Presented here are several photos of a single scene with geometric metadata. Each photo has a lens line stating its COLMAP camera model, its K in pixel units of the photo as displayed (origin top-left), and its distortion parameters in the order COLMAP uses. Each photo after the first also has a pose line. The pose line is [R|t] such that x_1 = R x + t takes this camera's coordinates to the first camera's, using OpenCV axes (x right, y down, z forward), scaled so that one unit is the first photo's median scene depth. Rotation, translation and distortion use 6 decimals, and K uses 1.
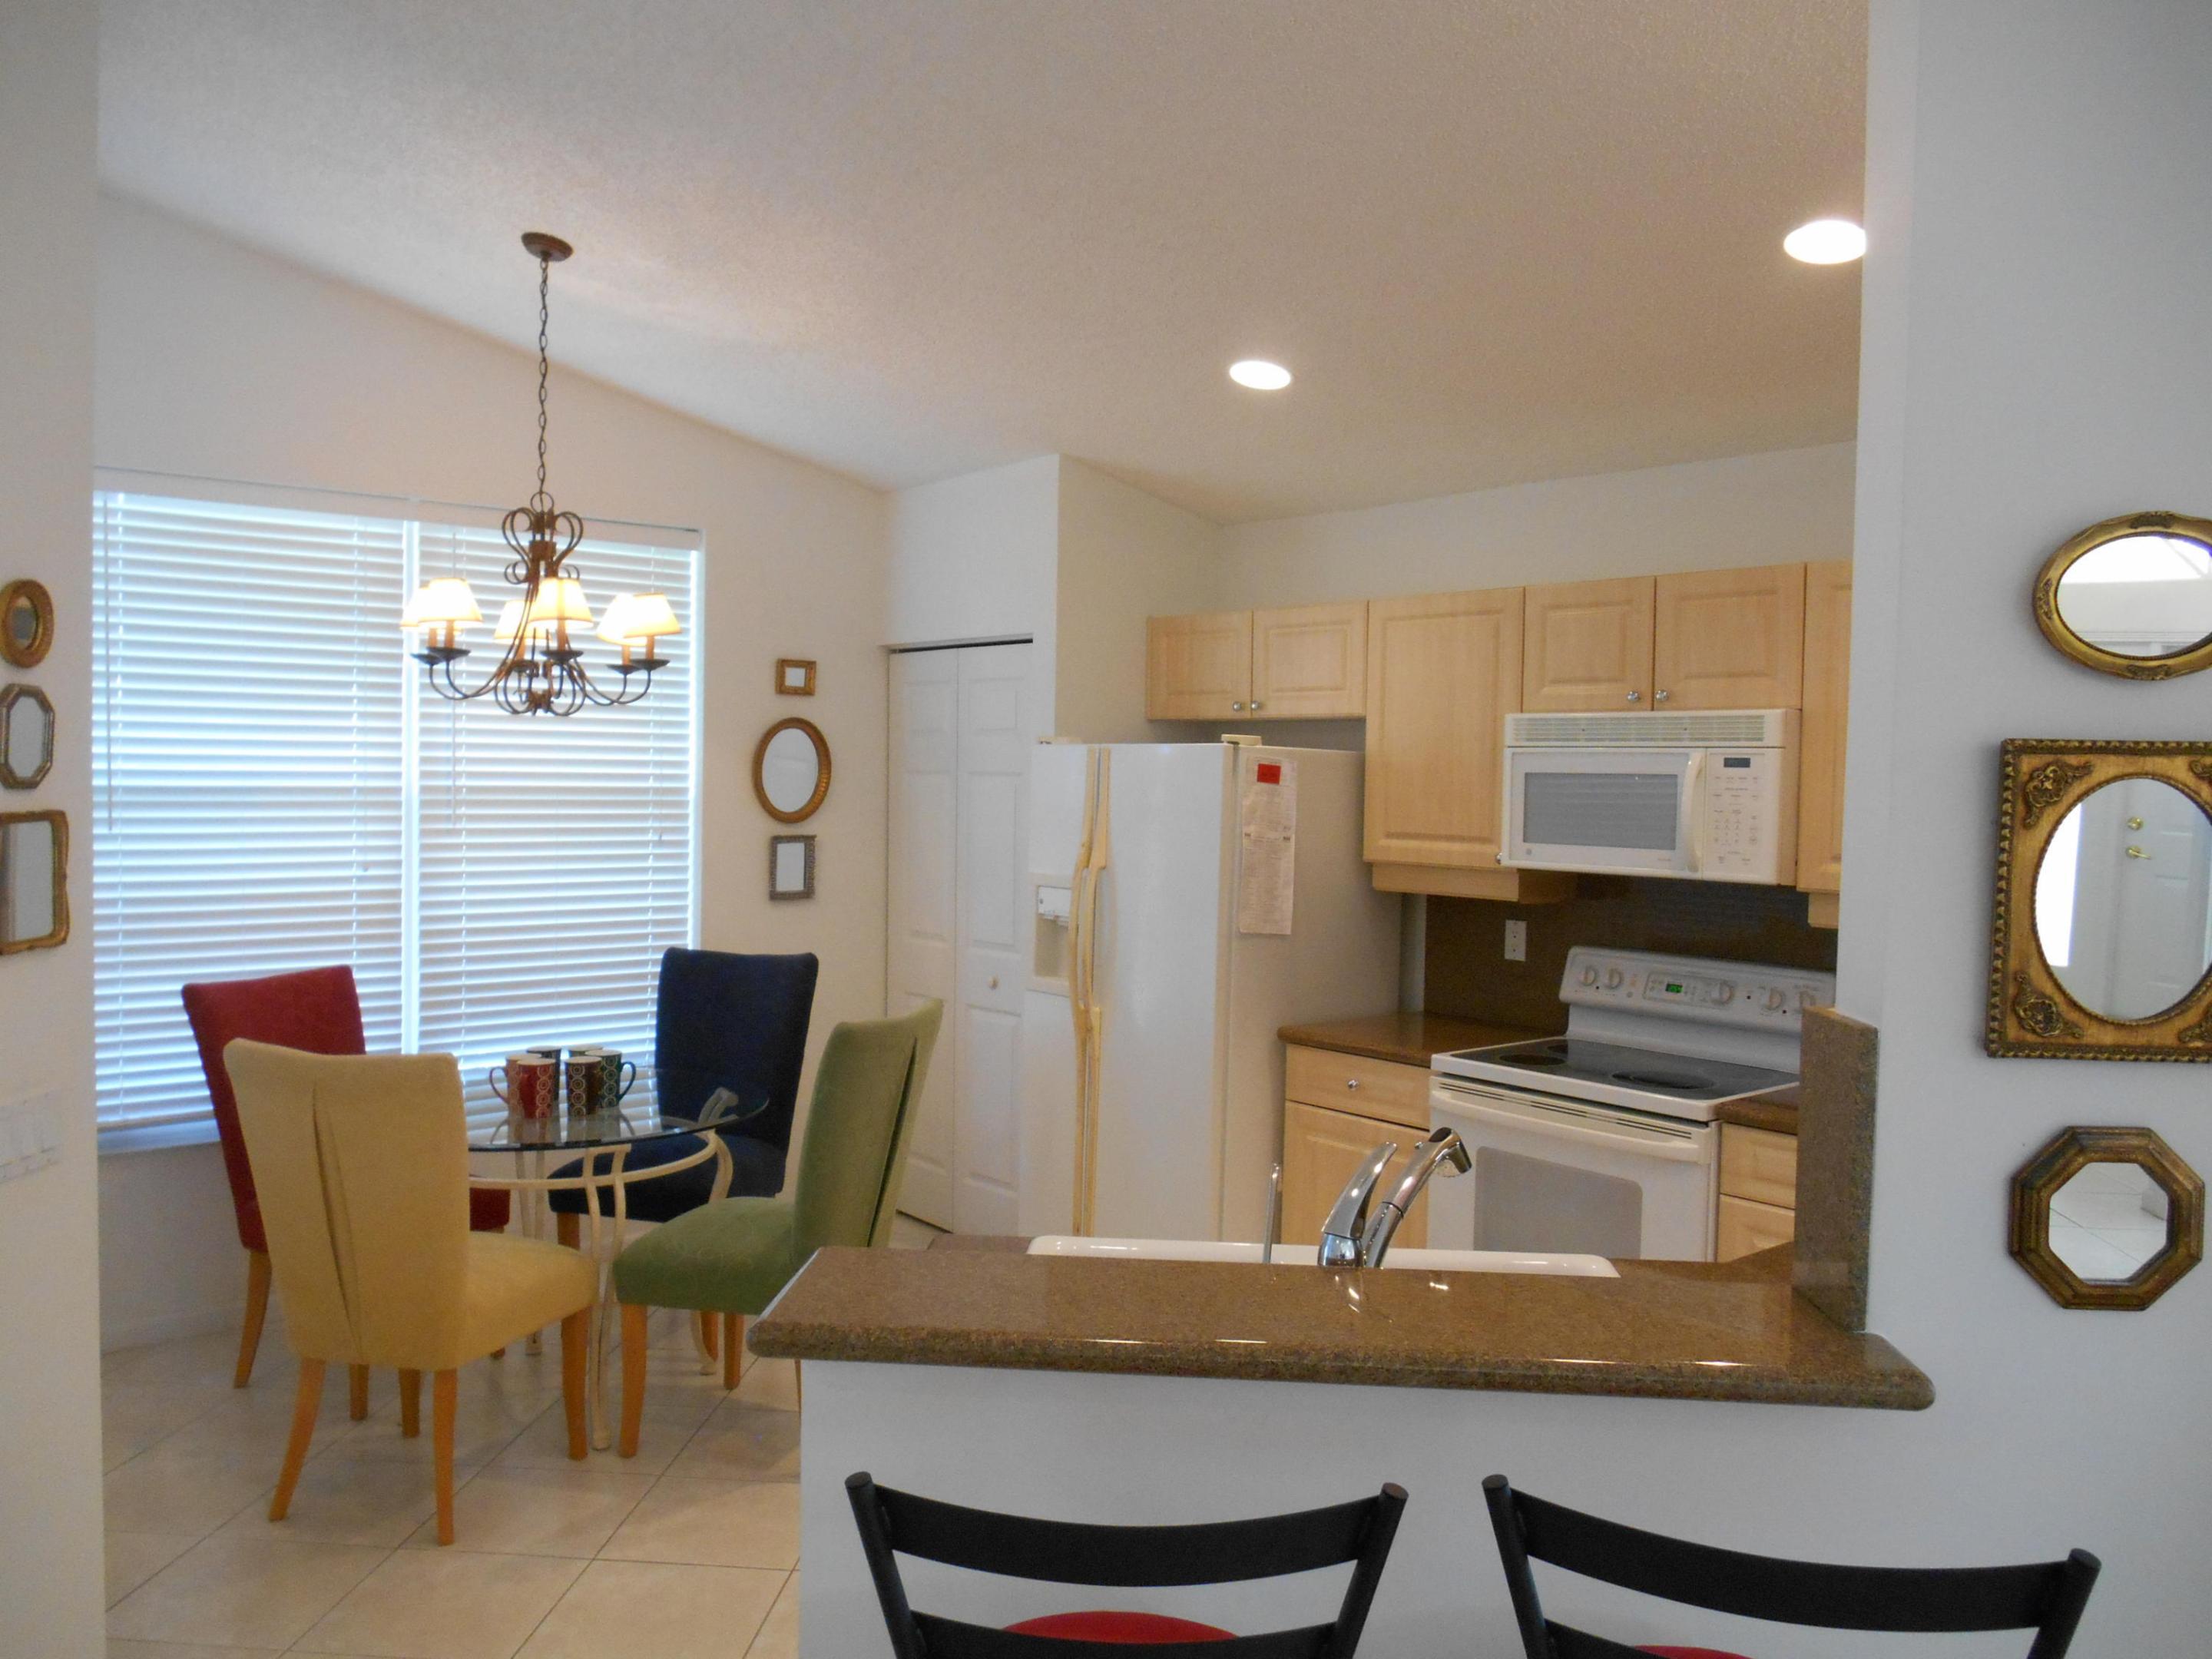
lens RADIAL K [[1698.7, 0, 1103.3], [0, 1698.7, 815.5], [0, 0, 1]] dist [-0.036709, 0.014093]
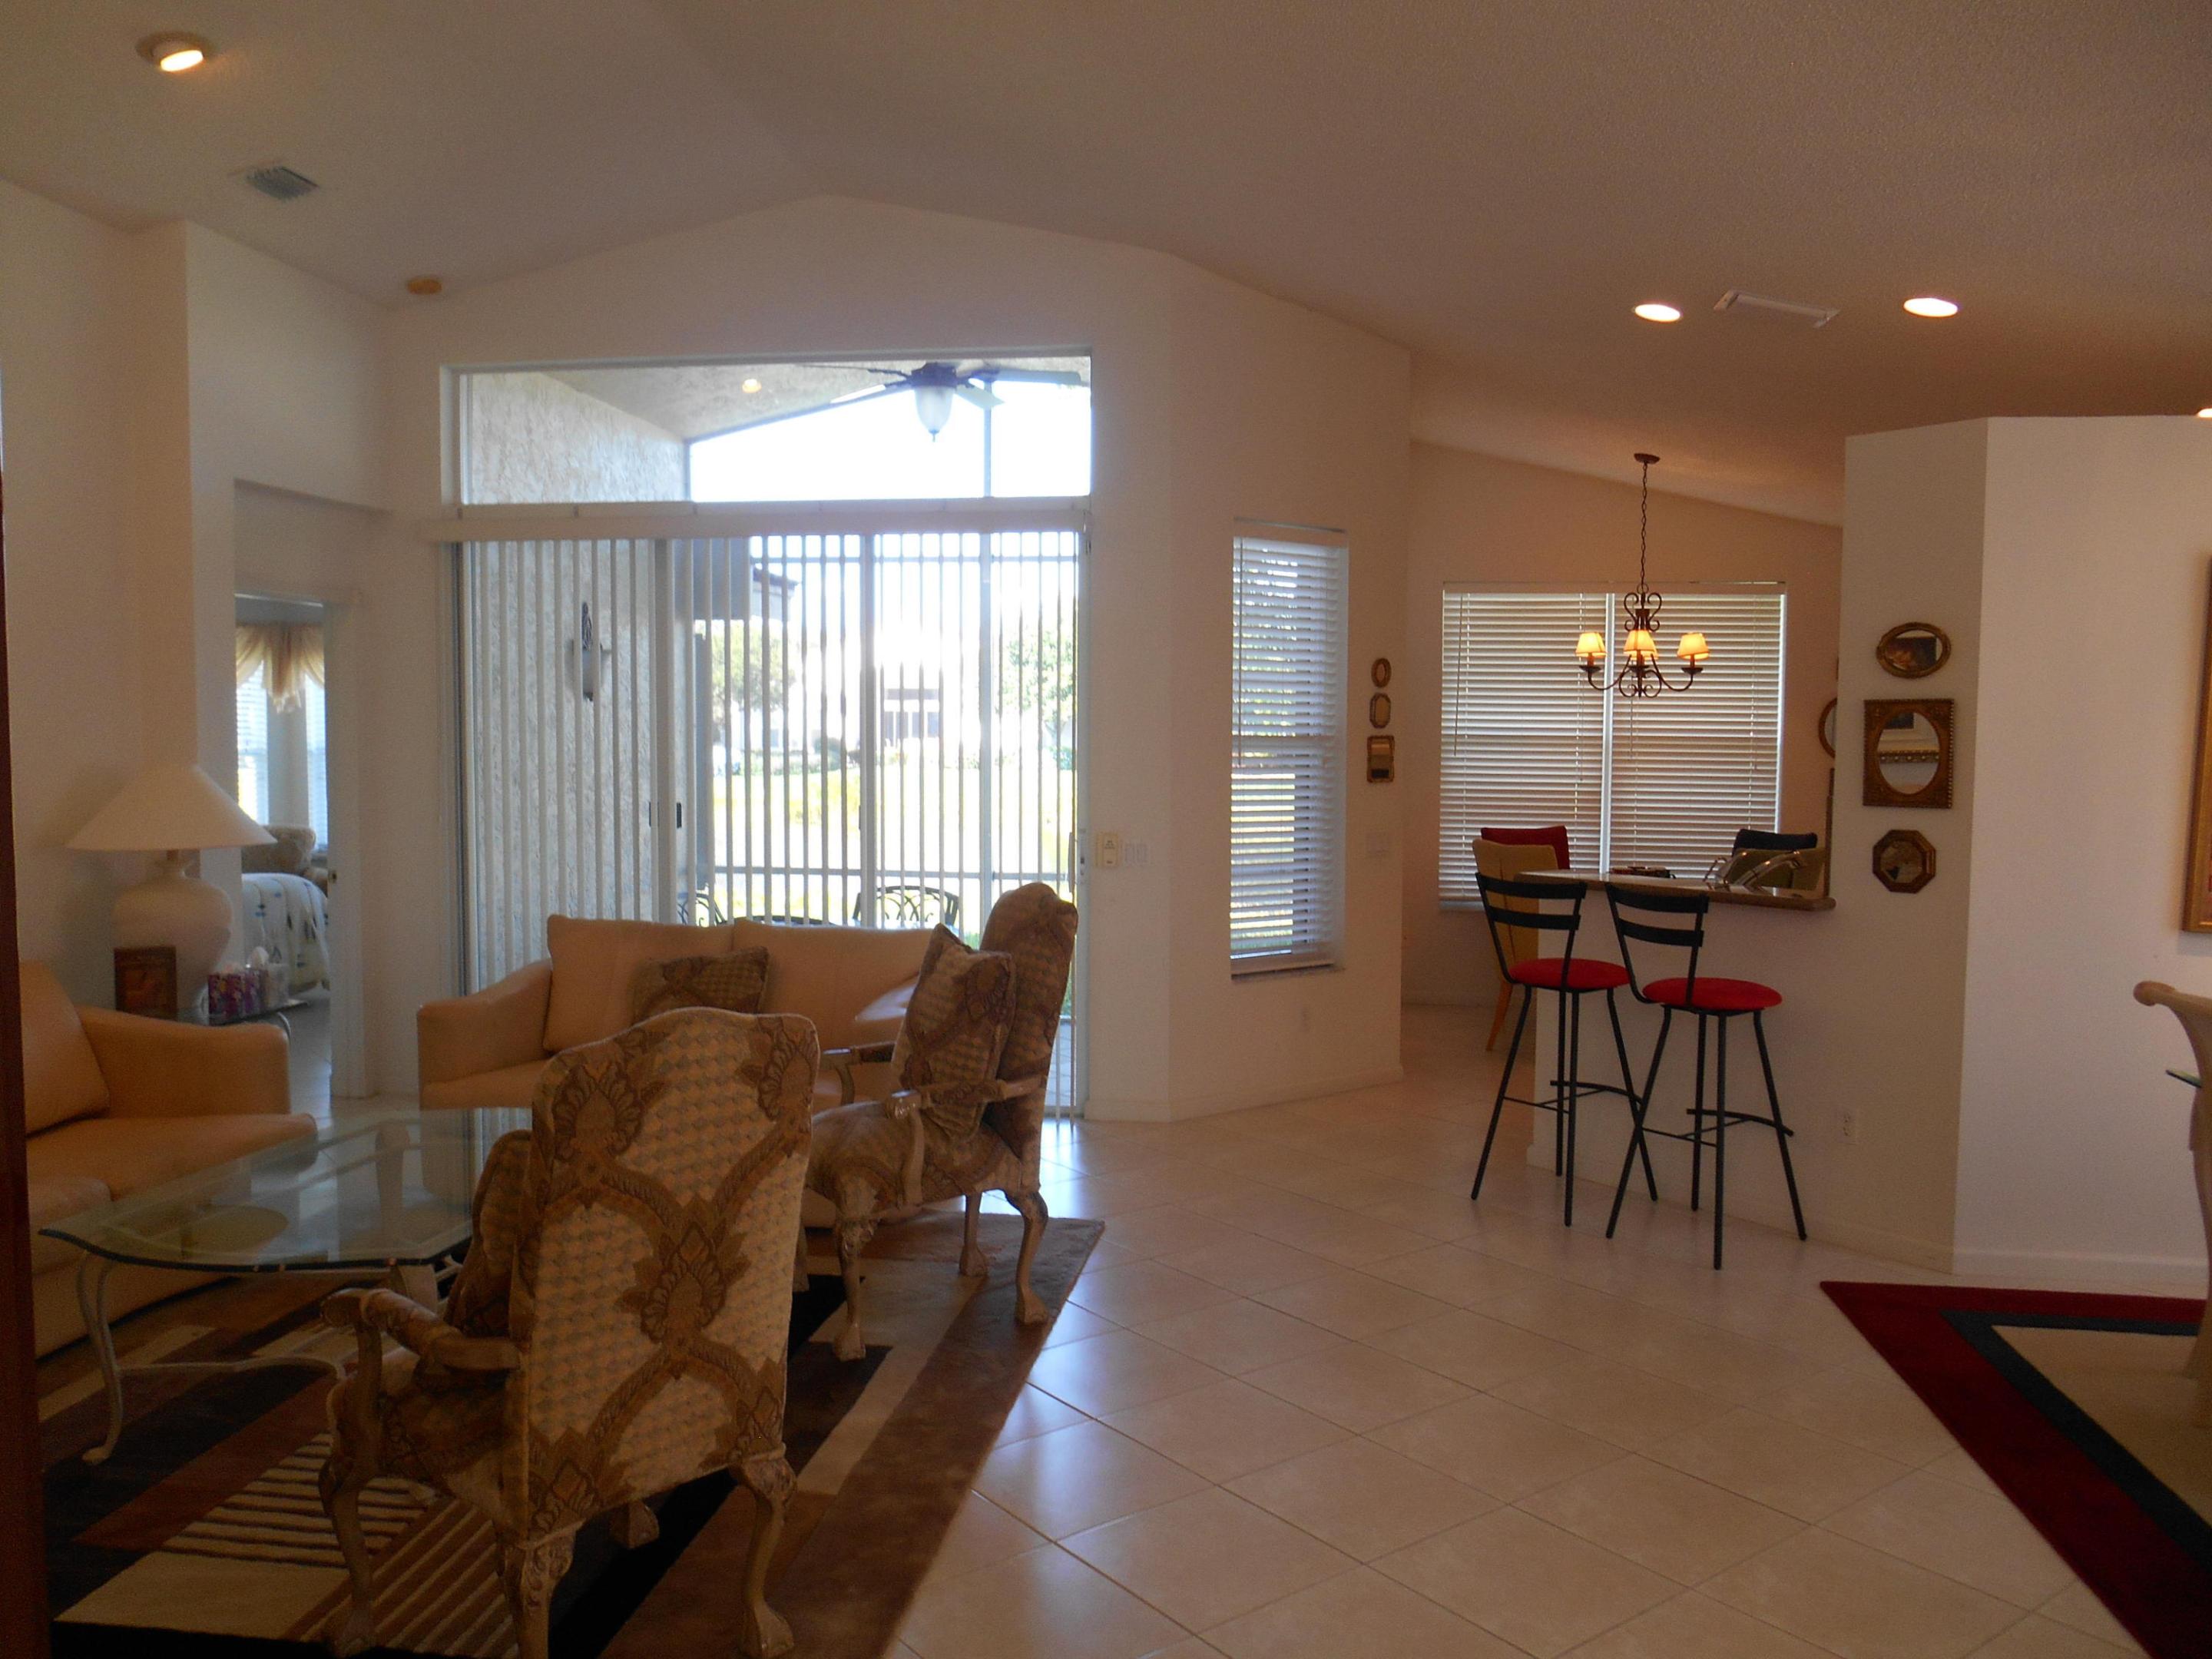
lens RADIAL K [[1698.7, 0, 1103.3], [0, 1698.7, 815.5], [0, 0, 1]] dist [-0.036709, 0.014093]
pose [[0.671871, 0.029160, -0.740094, 0.596786], [-0.018185, 0.999573, 0.022875, 0.037691], [0.740445, -0.001911, 0.672115, -0.660127]]
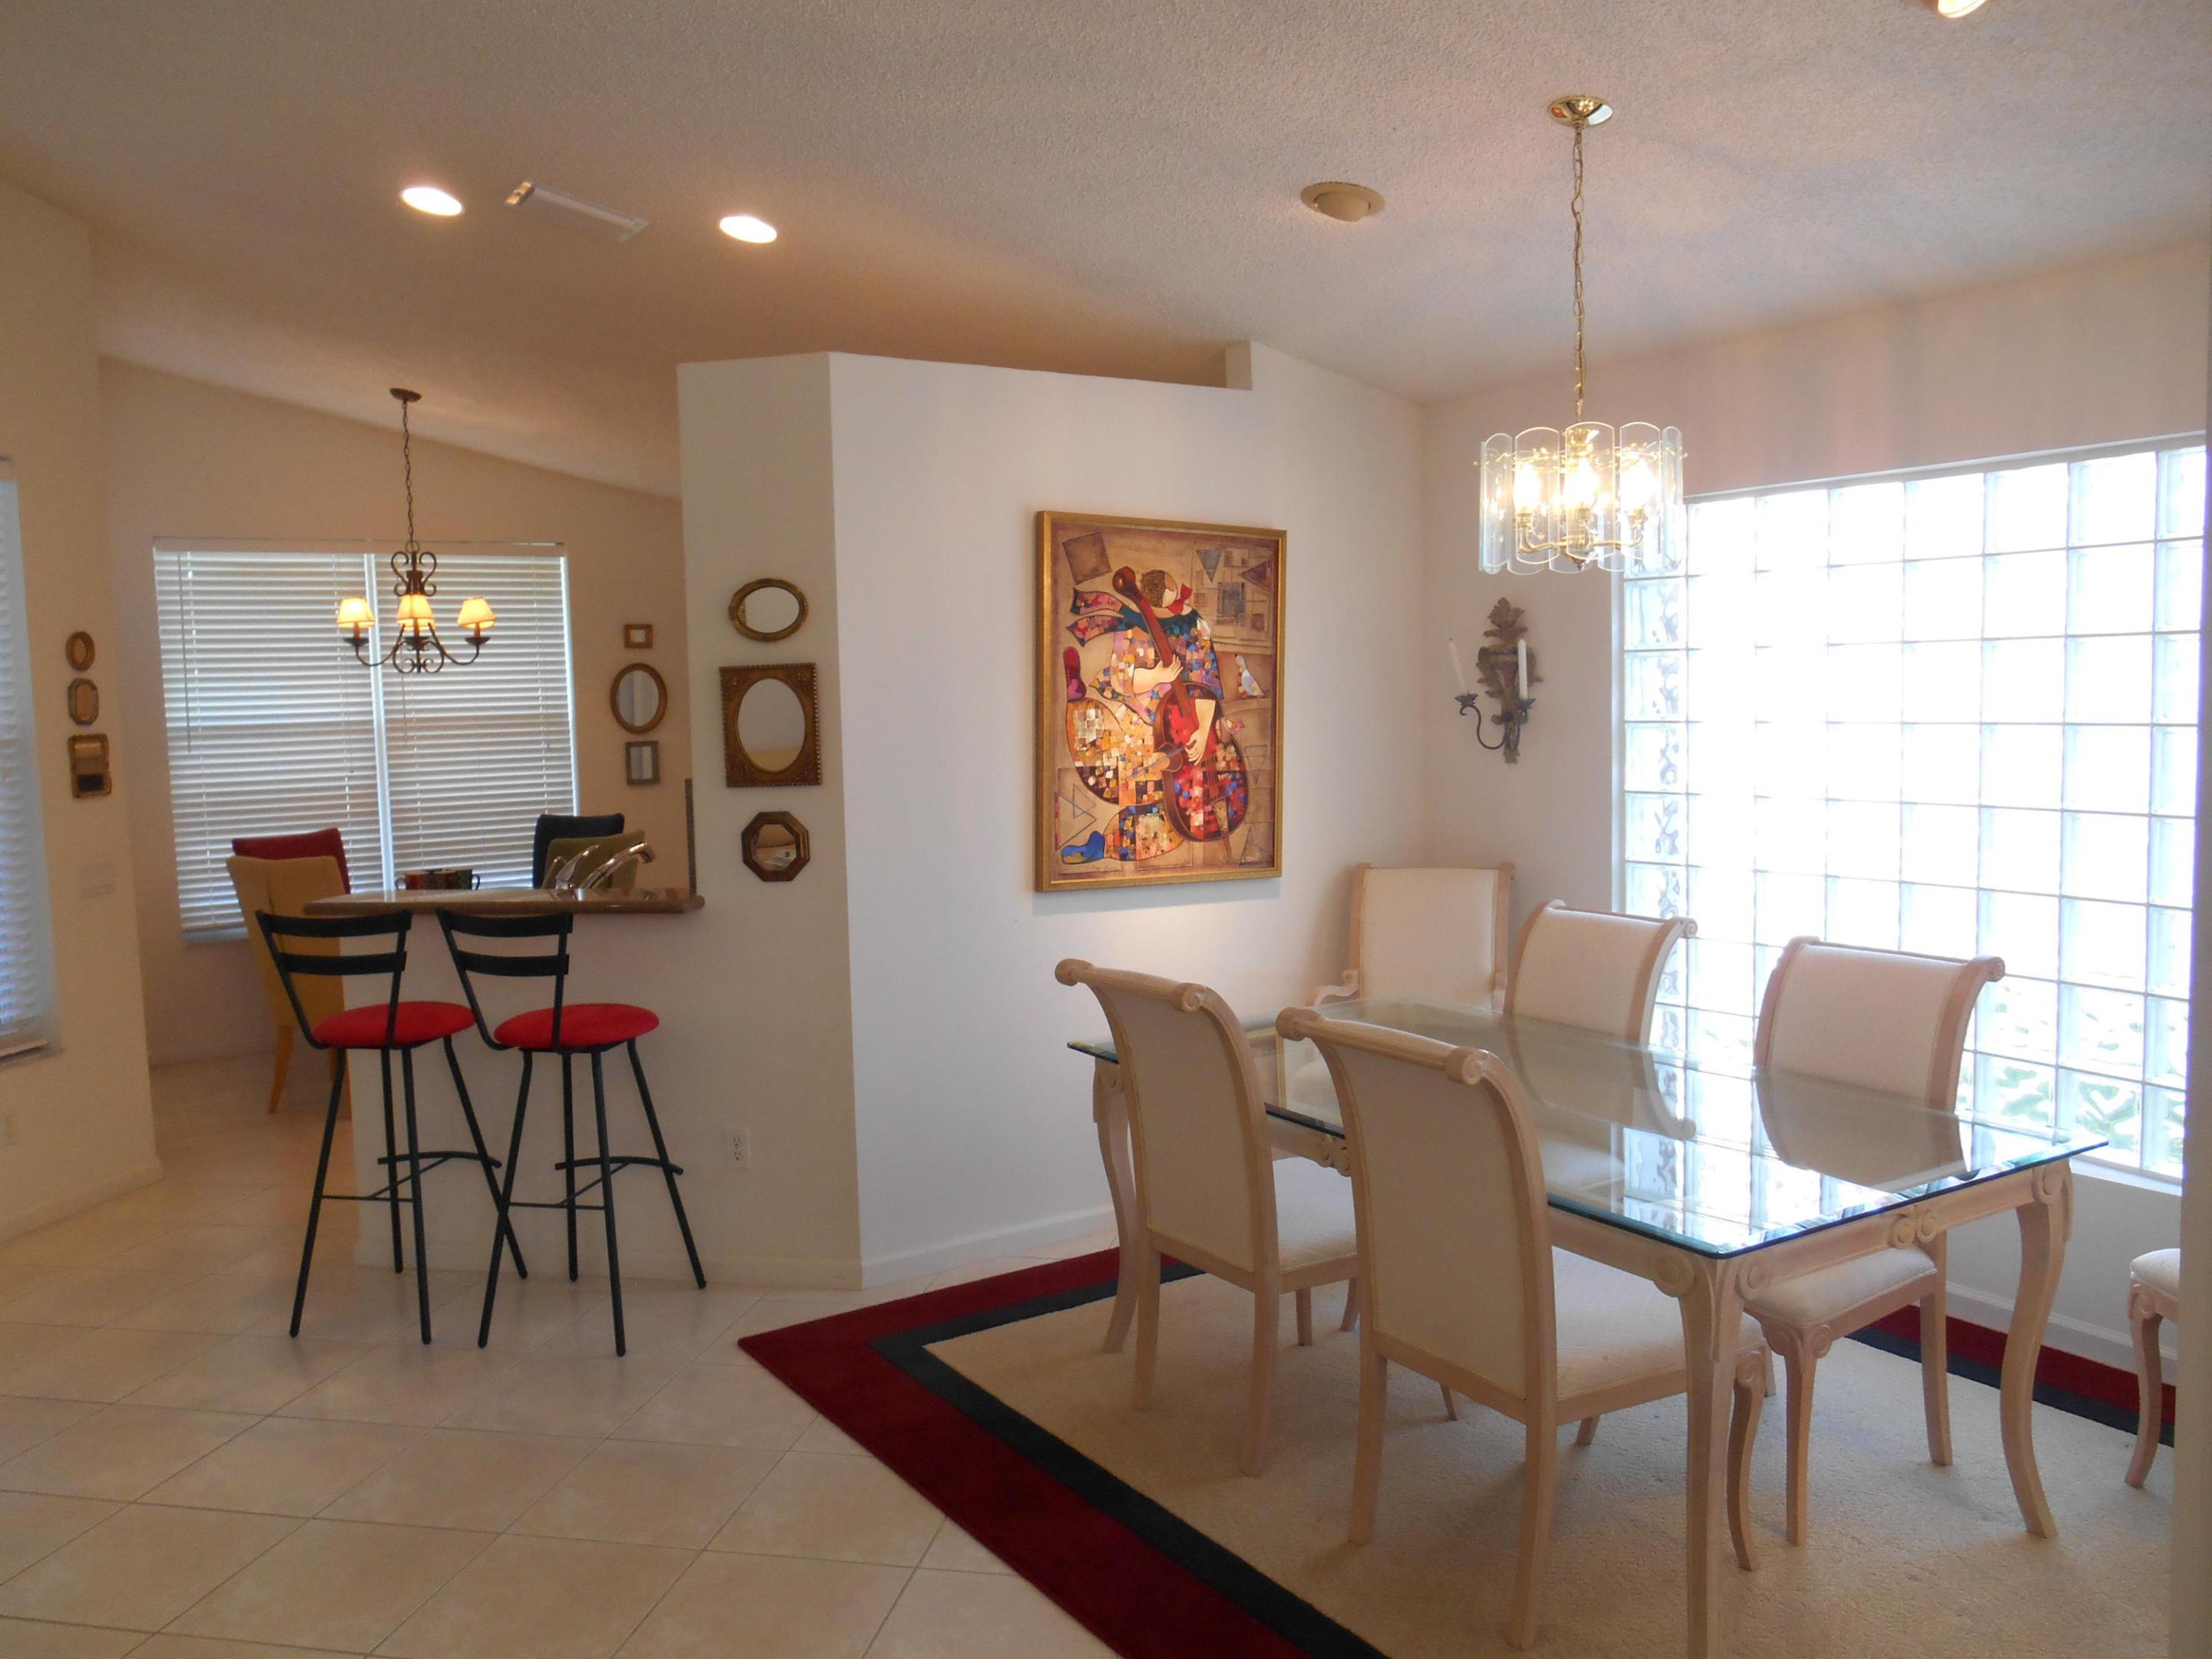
lens RADIAL K [[1698.7, 0, 1103.3], [0, 1698.7, 815.5], [0, 0, 1]] dist [-0.036709, 0.014093]
pose [[0.991936, -0.036200, -0.121460, 0.464319], [0.042110, 0.998032, 0.046454, 0.028341], [0.119540, -0.051194, 0.991509, -0.512630]]
